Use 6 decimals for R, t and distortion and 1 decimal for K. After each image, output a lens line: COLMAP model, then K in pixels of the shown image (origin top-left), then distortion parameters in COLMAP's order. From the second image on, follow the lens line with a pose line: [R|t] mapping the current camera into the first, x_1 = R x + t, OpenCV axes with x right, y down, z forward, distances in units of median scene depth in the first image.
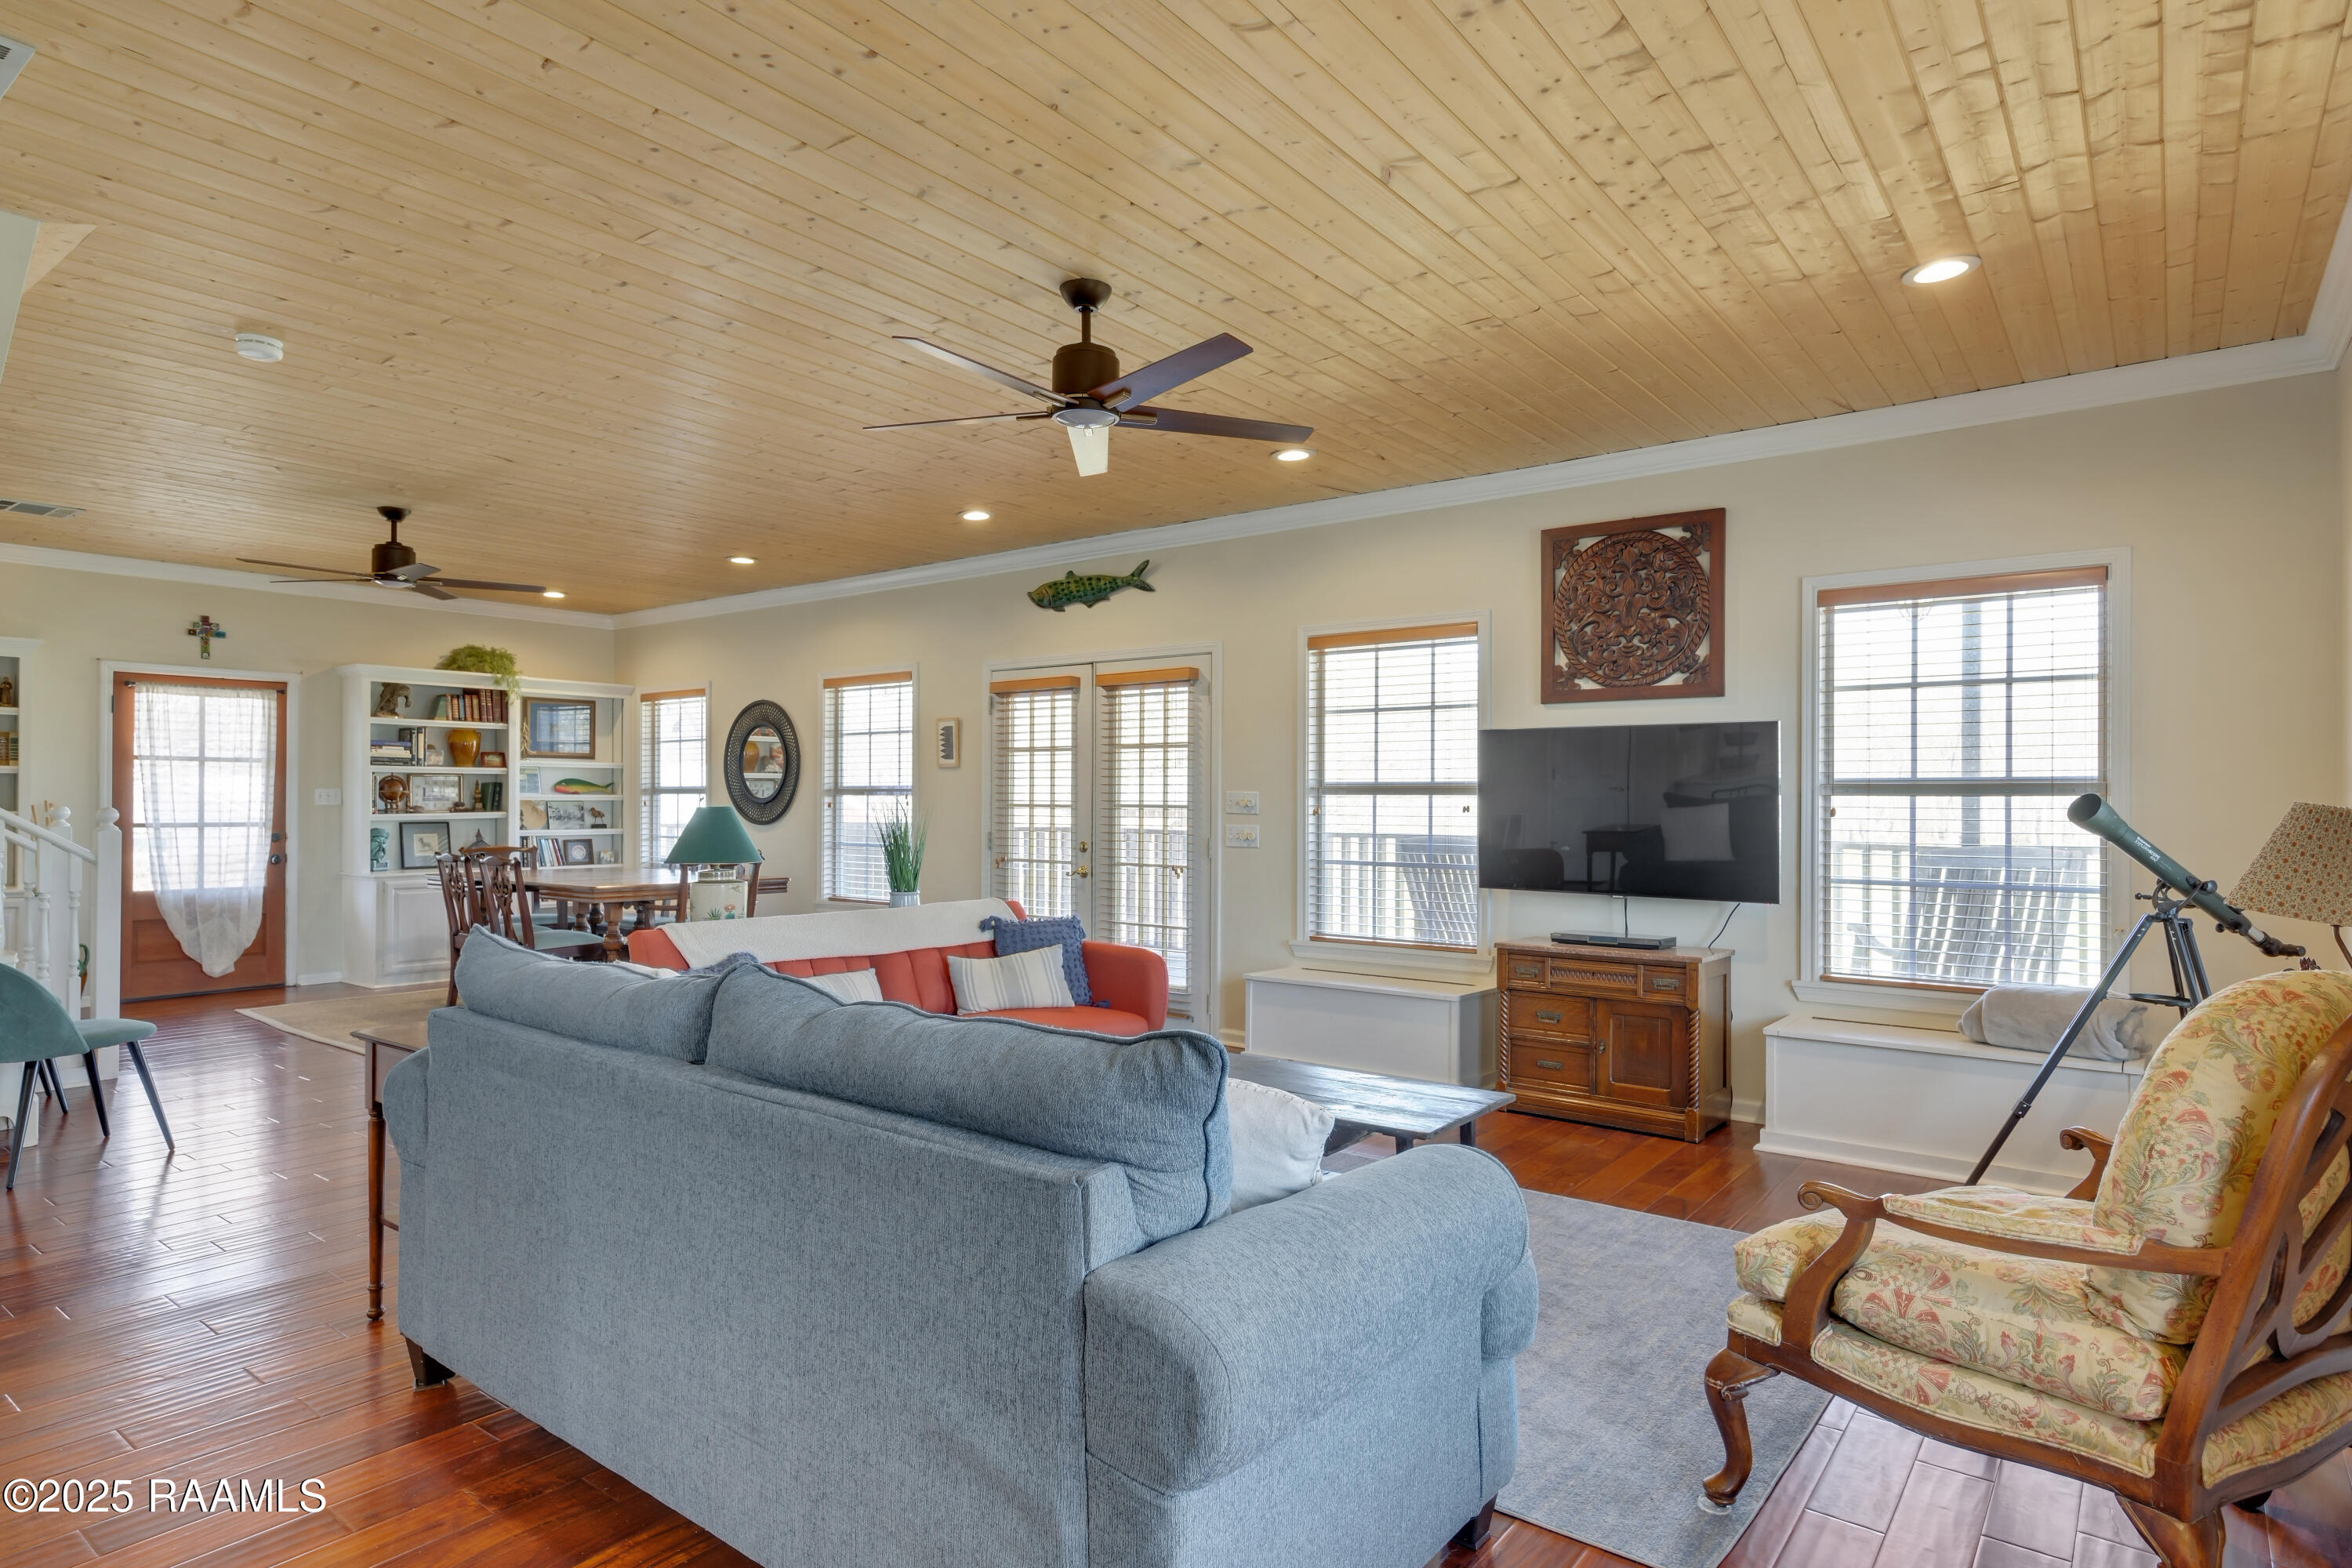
lens RADIAL K [[1220.0, 0, 1171.0], [0, 1220.0, 796.3], [0, 0, 1]] dist [0.007484, 0.000163]
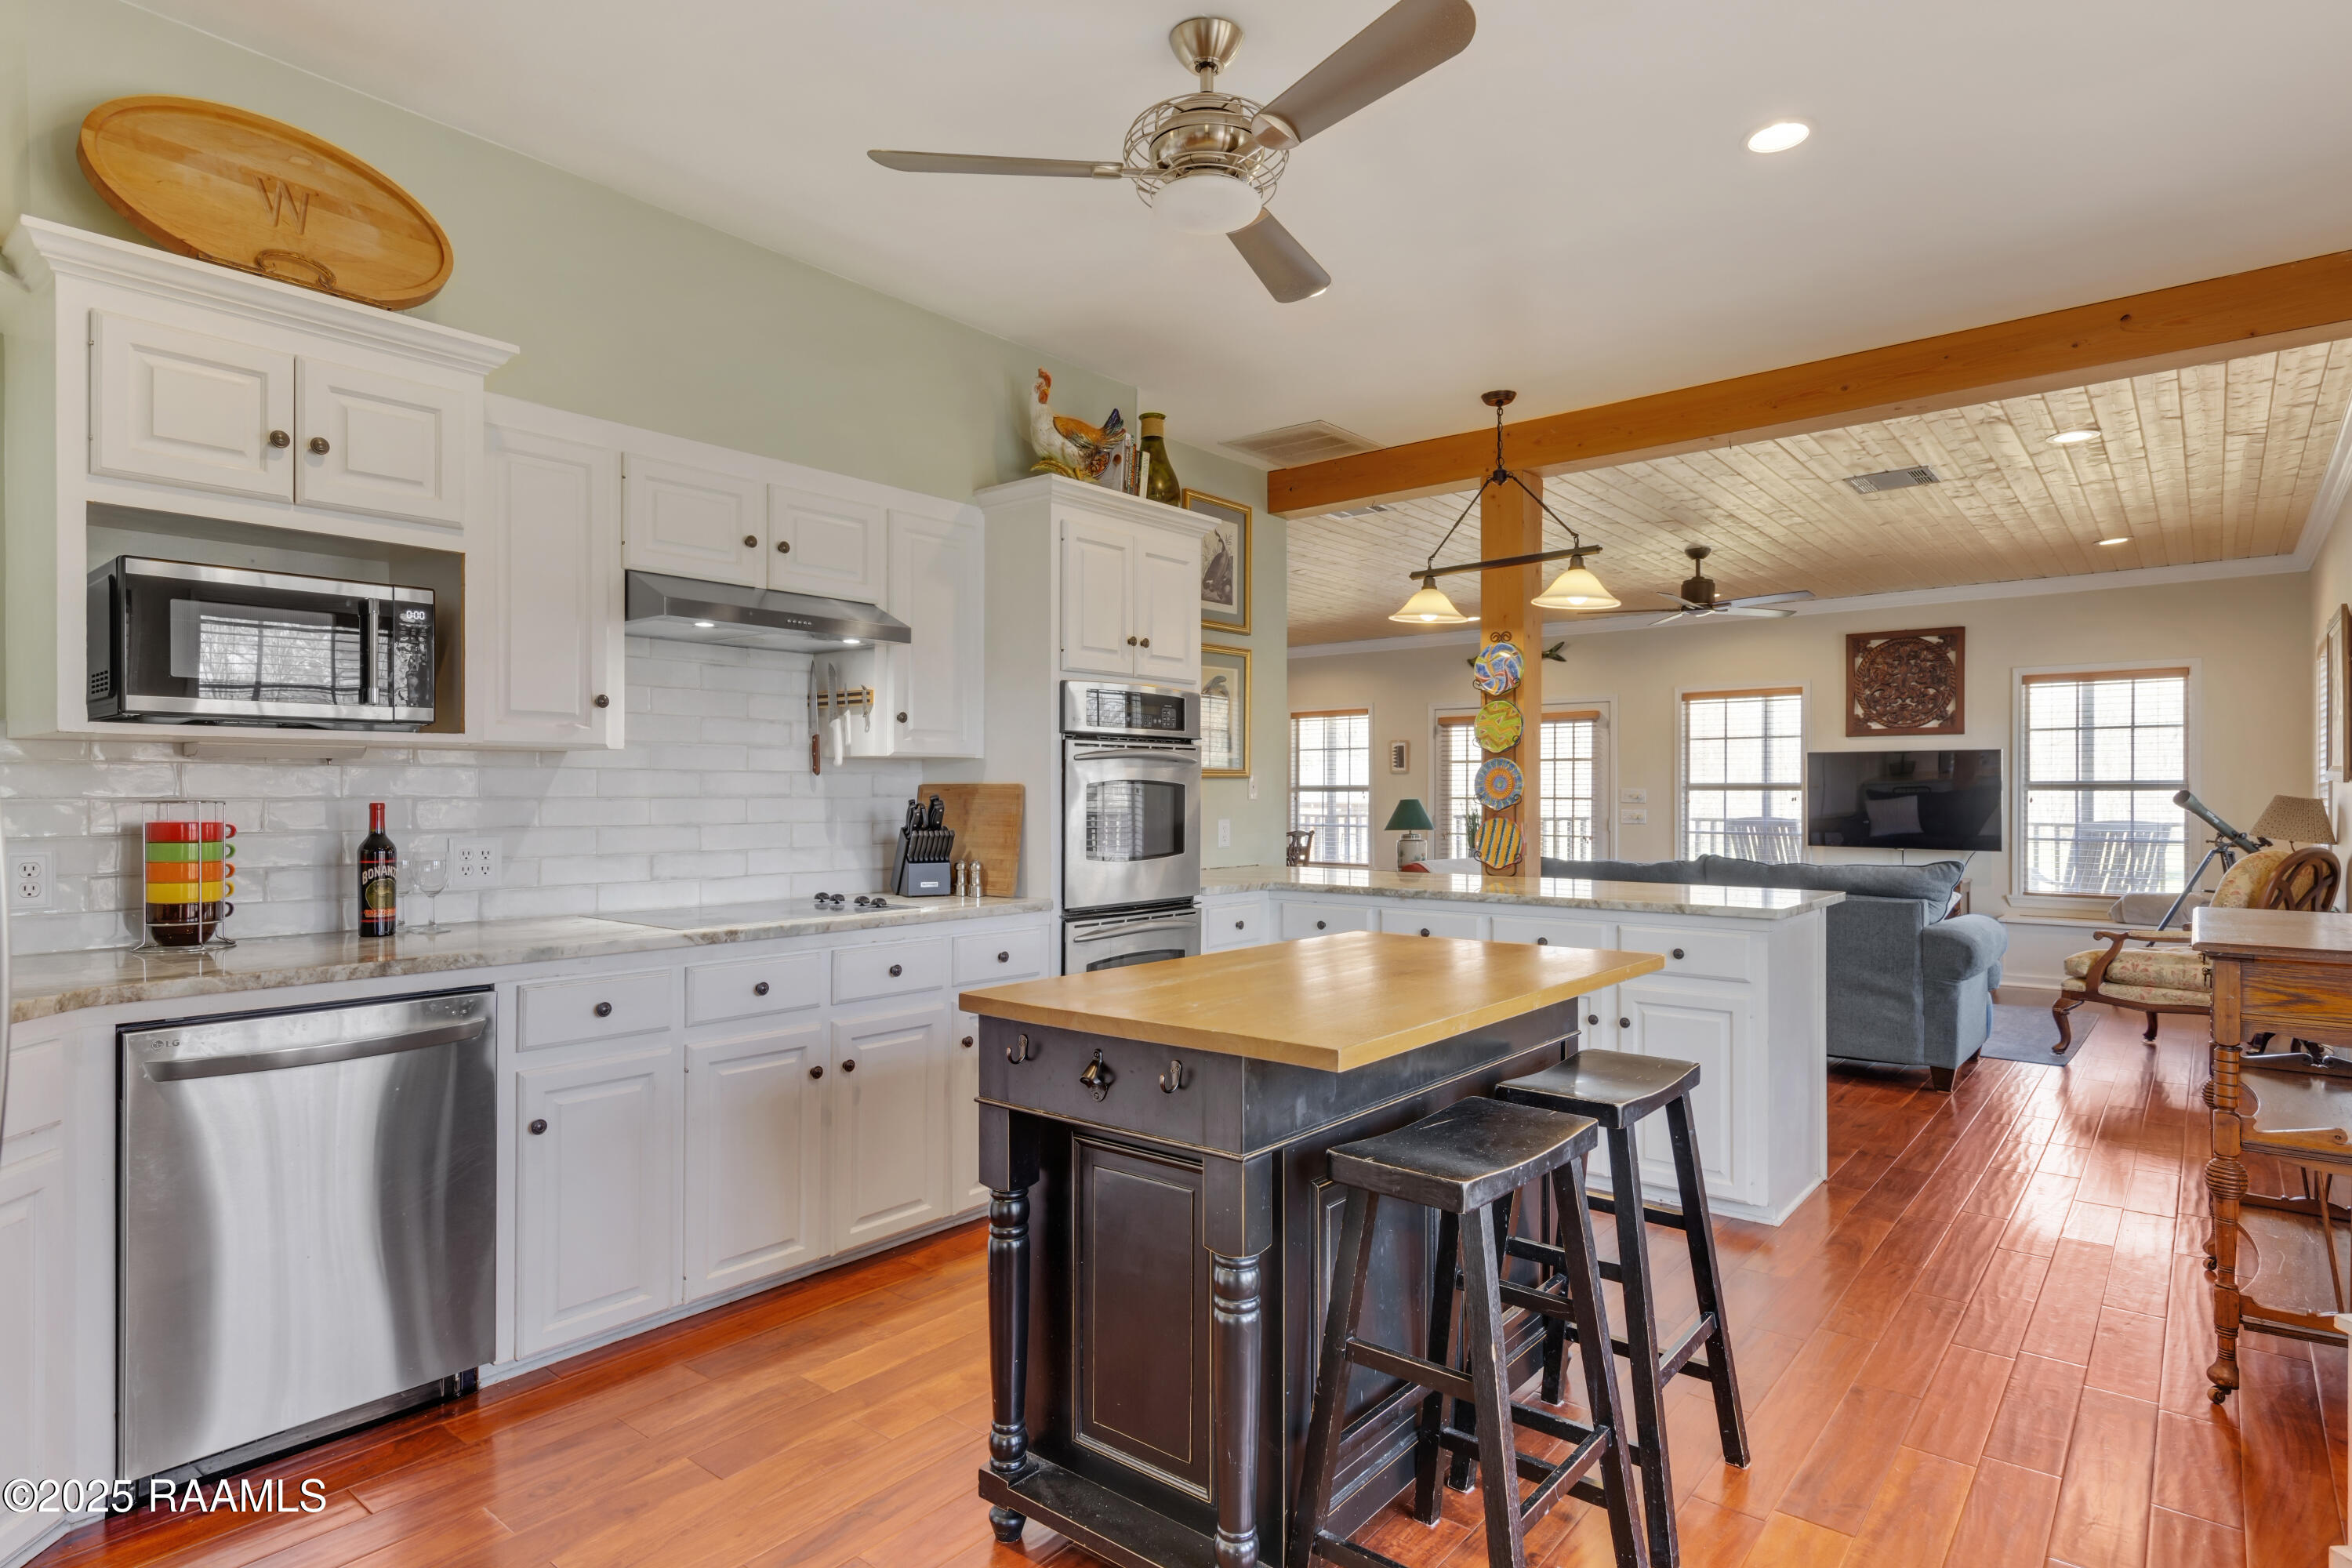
lens RADIAL K [[1220.0, 0, 1186.3], [0, 1220.0, 795.2], [0, 0, 1]] dist [0.007484, 0.000163]
pose [[0.999919, -0.004429, -0.011961, -0.605212], [0.004499, 0.999973, 0.005832, -0.008944], [0.011935, -0.005886, 0.999911, -0.724115]]
